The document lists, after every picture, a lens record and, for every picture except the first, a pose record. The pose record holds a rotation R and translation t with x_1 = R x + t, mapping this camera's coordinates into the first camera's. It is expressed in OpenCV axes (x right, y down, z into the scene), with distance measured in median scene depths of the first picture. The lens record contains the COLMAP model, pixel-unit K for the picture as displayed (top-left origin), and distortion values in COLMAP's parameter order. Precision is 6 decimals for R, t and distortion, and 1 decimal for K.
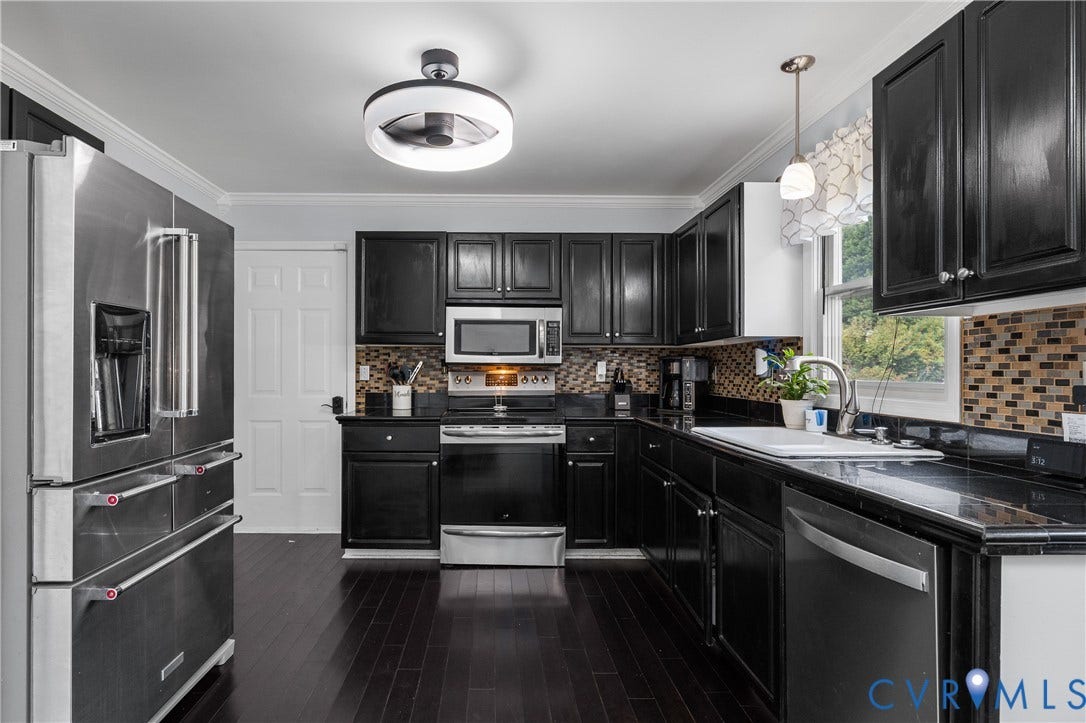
lens RADIAL K [[554.1, 0, 504.7], [0, 554.1, 374.1], [0, 0, 1]] dist [-0.001595, -0.001327]
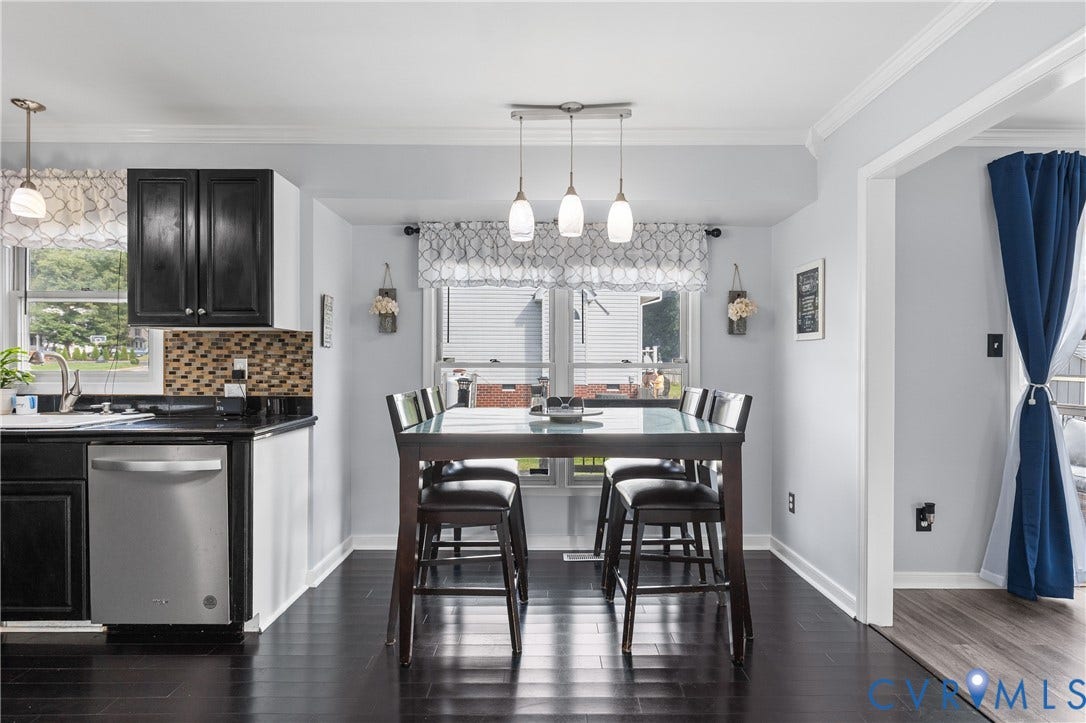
lens RADIAL K [[567.2, 0, 543.0], [0, 567.2, 361.5], [0, 0, 1]] dist [0.001093, -0.000145]
pose [[0.021161, 0.002798, 0.999772, -0.469630], [0.004957, 0.999983, -0.002903, 0.000280], [-0.999764, 0.005017, 0.021147, -0.091050]]
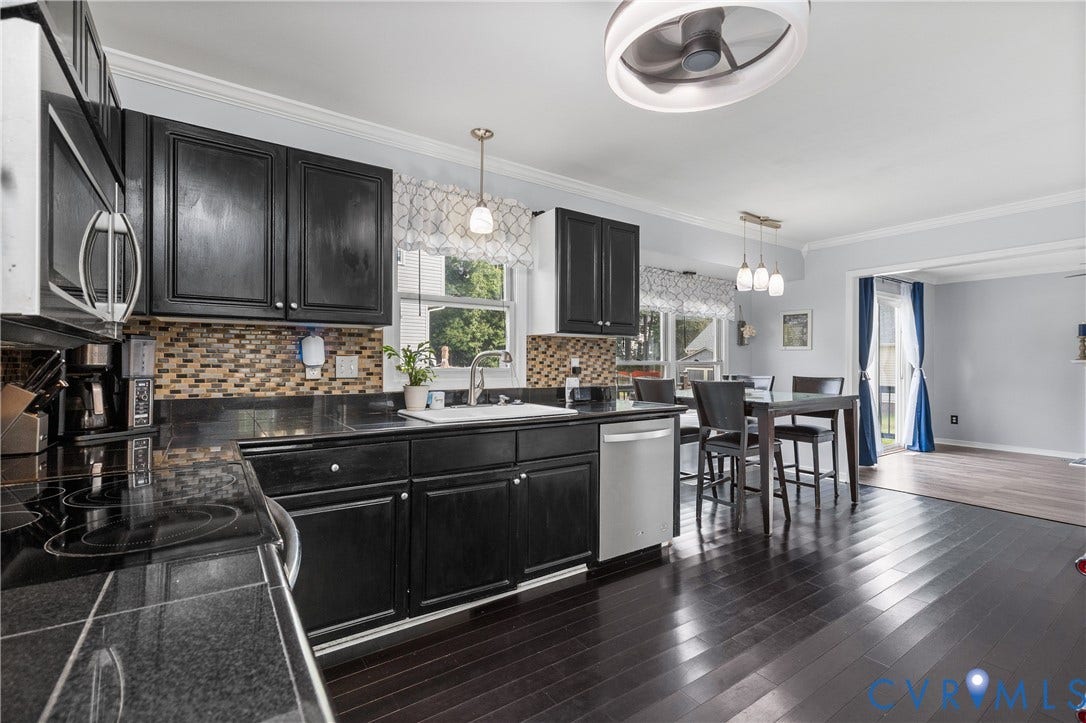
lens RADIAL K [[486.0, 0, 543.0], [0, 486.0, 361.5], [0, 0, 1]] dist [-0.001615, -0.000435]
pose [[-0.548074, -0.003369, 0.836423, -0.380950], [0.000898, 0.999989, 0.004616, -0.007633], [-0.836429, 0.003281, -0.548065, 1.071631]]
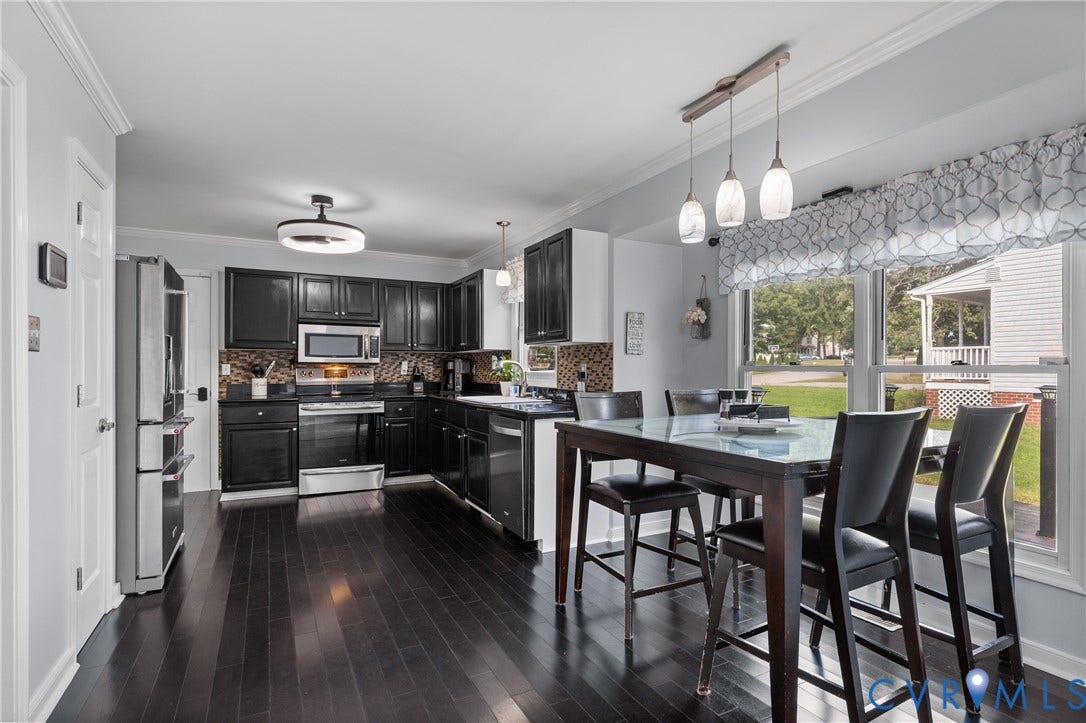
lens RADIAL K [[536.9, 0, 542.4], [0, 536.9, 367.1], [0, 0, 1]] dist [-0.001162, -0.000502]
pose [[0.899946, -0.002143, 0.435996, -0.167714], [0.005023, 0.999973, -0.005453, 0.003859], [-0.435972, 0.007098, 0.899932, -0.653426]]
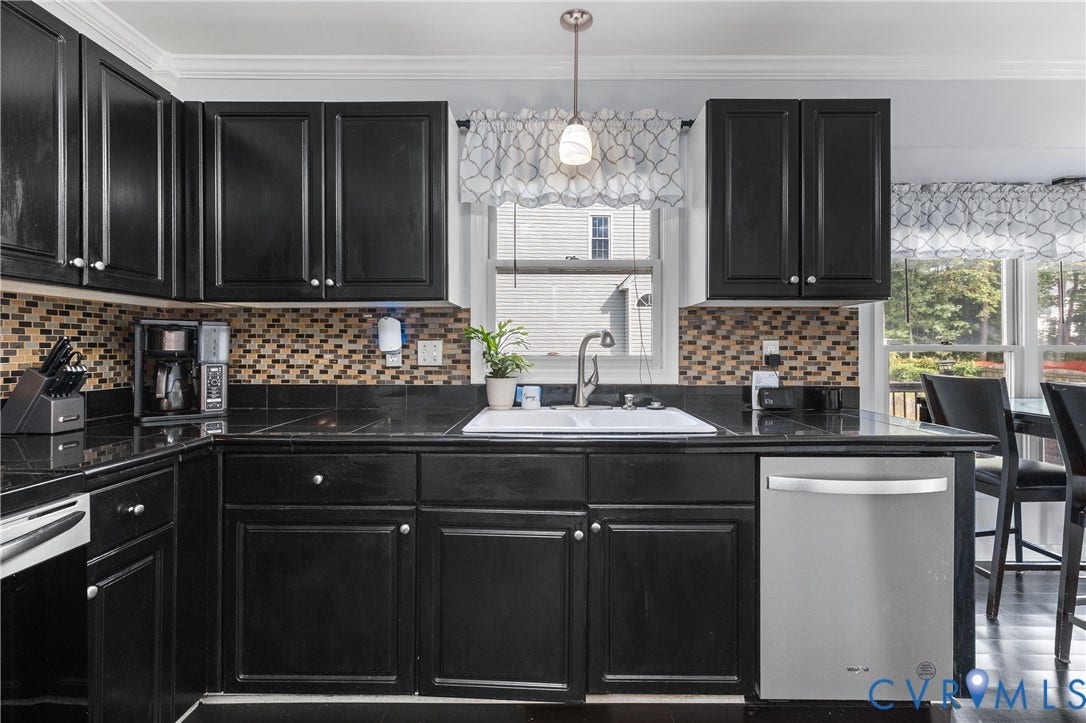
lens RADIAL K [[483.2, 0, 547.9], [0, 483.2, 350.5], [0, 0, 1]] dist [0.000588, -0.000270]
pose [[0.031328, -0.008485, 0.999473, -0.208376], [0.006204, 0.999946, 0.008295, -0.003560], [-0.999490, 0.005941, 0.031379, 0.719087]]
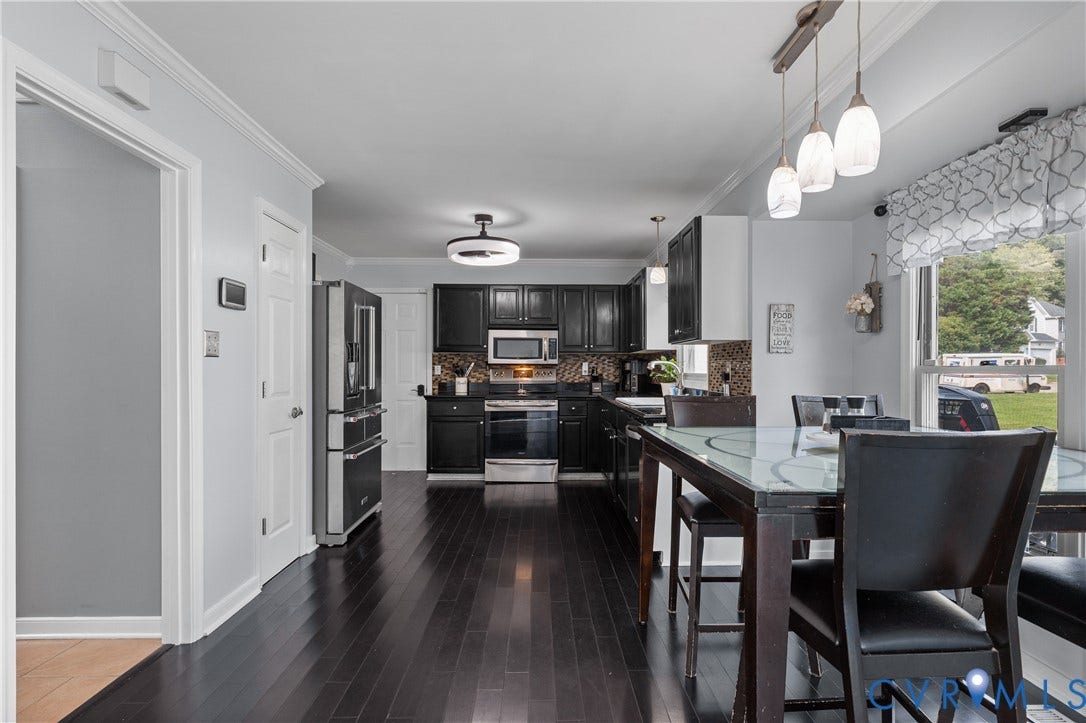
lens RADIAL K [[530.6, 0, 547.5], [0, 530.6, 367.1], [0, 0, 1]] dist [-0.000631, -0.000254]
pose [[0.999993, -0.002242, -0.003096, 0.088619], [0.002215, 0.999959, -0.008734, 0.004818], [0.003116, 0.008727, 0.999957, -0.684030]]
